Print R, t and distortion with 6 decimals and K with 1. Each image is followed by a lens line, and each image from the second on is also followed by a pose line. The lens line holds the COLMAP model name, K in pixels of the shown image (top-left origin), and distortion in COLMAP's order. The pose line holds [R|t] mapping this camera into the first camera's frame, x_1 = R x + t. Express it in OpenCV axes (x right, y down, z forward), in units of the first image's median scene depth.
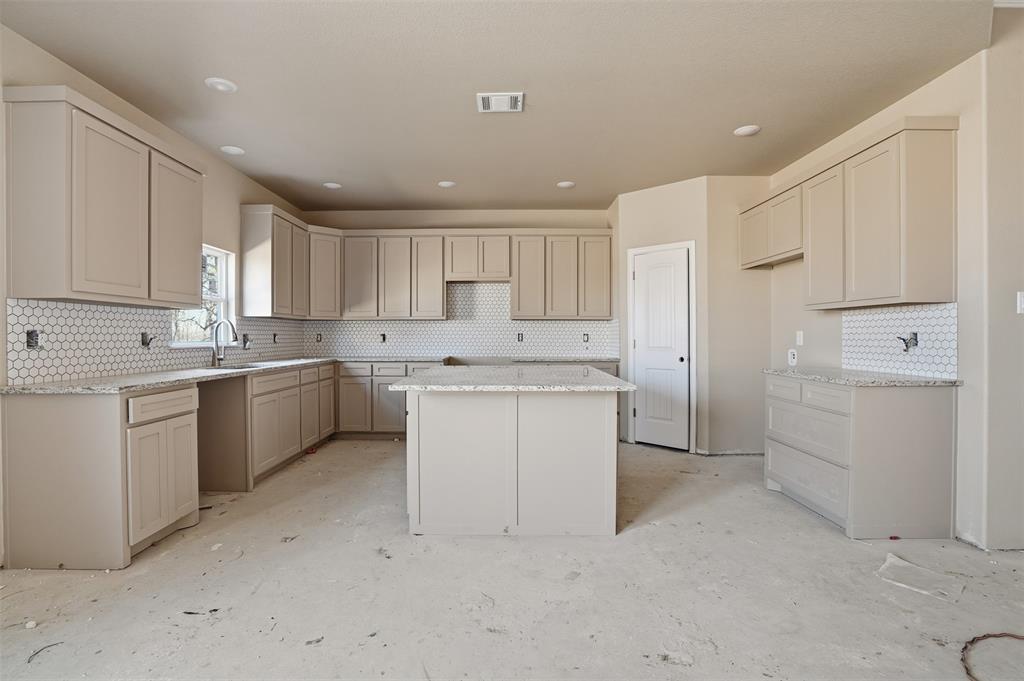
lens RADIAL K [[486.0, 0, 504.3], [0, 486.0, 339.7], [0, 0, 1]] dist [-0.033717, 0.011505]
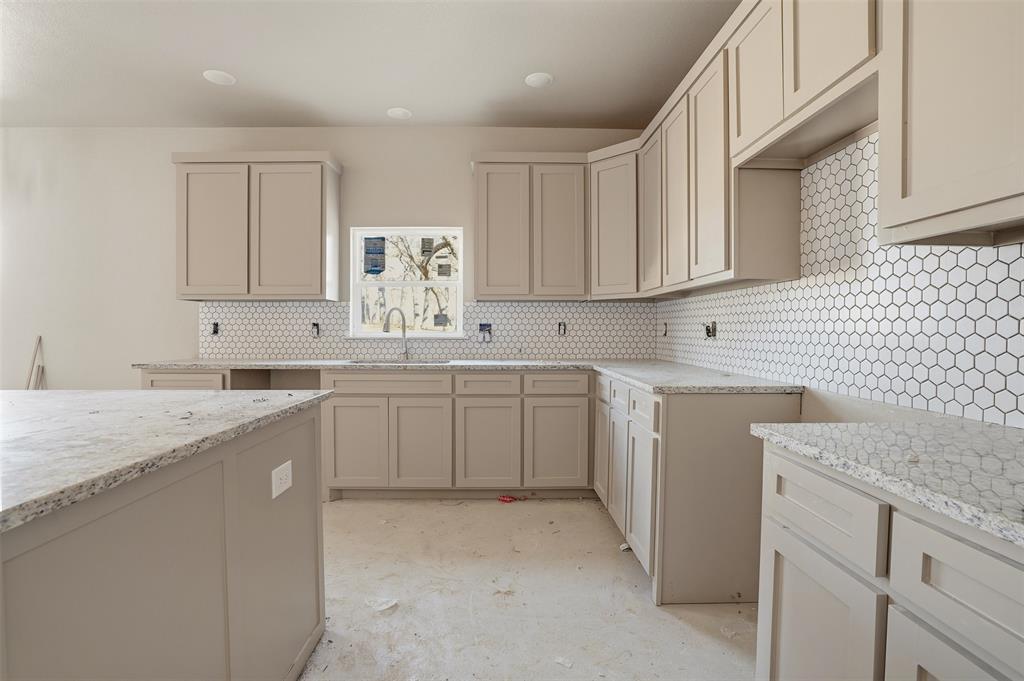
lens RADIAL K [[486.0, 0, 496.9], [0, 486.0, 337.2], [0, 0, 1]] dist [-0.033717, 0.011505]
pose [[0.015345, 0.021883, -0.999643, 0.275885], [-0.006807, 0.999740, 0.021781, -0.006615], [0.999859, 0.006471, 0.015490, 1.002956]]
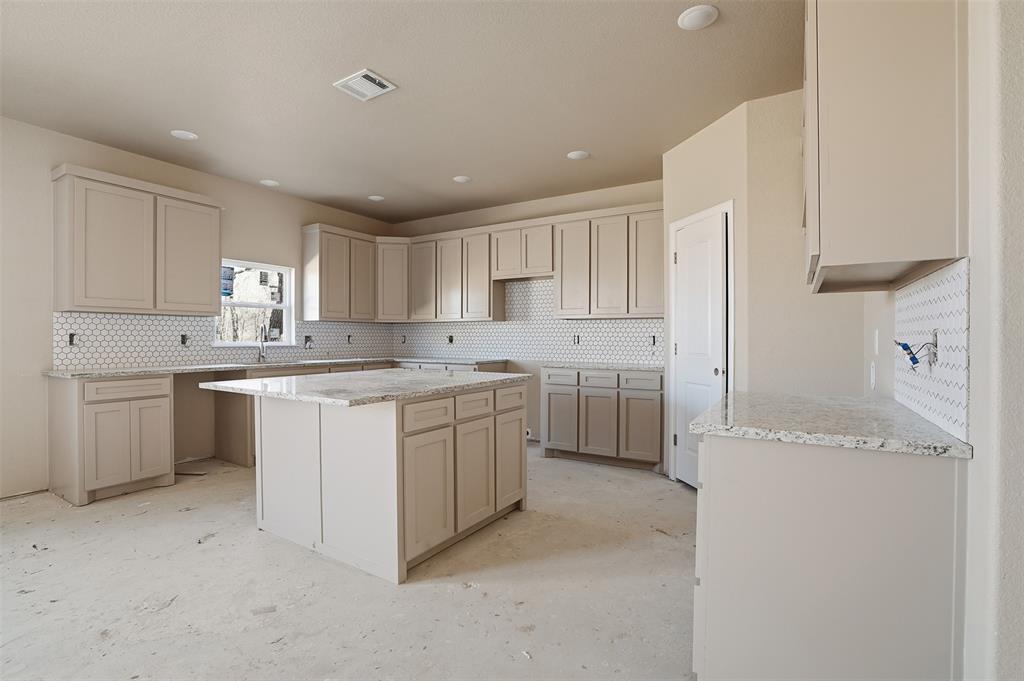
lens RADIAL K [[486.0, 0, 503.7], [0, 486.0, 343.5], [0, 0, 1]] dist [-0.033717, 0.011505]
pose [[0.847695, 0.008608, -0.530414, 0.492157], [-0.006549, 0.999962, 0.005762, -0.002598], [0.530443, -0.001411, 0.847719, 0.248005]]
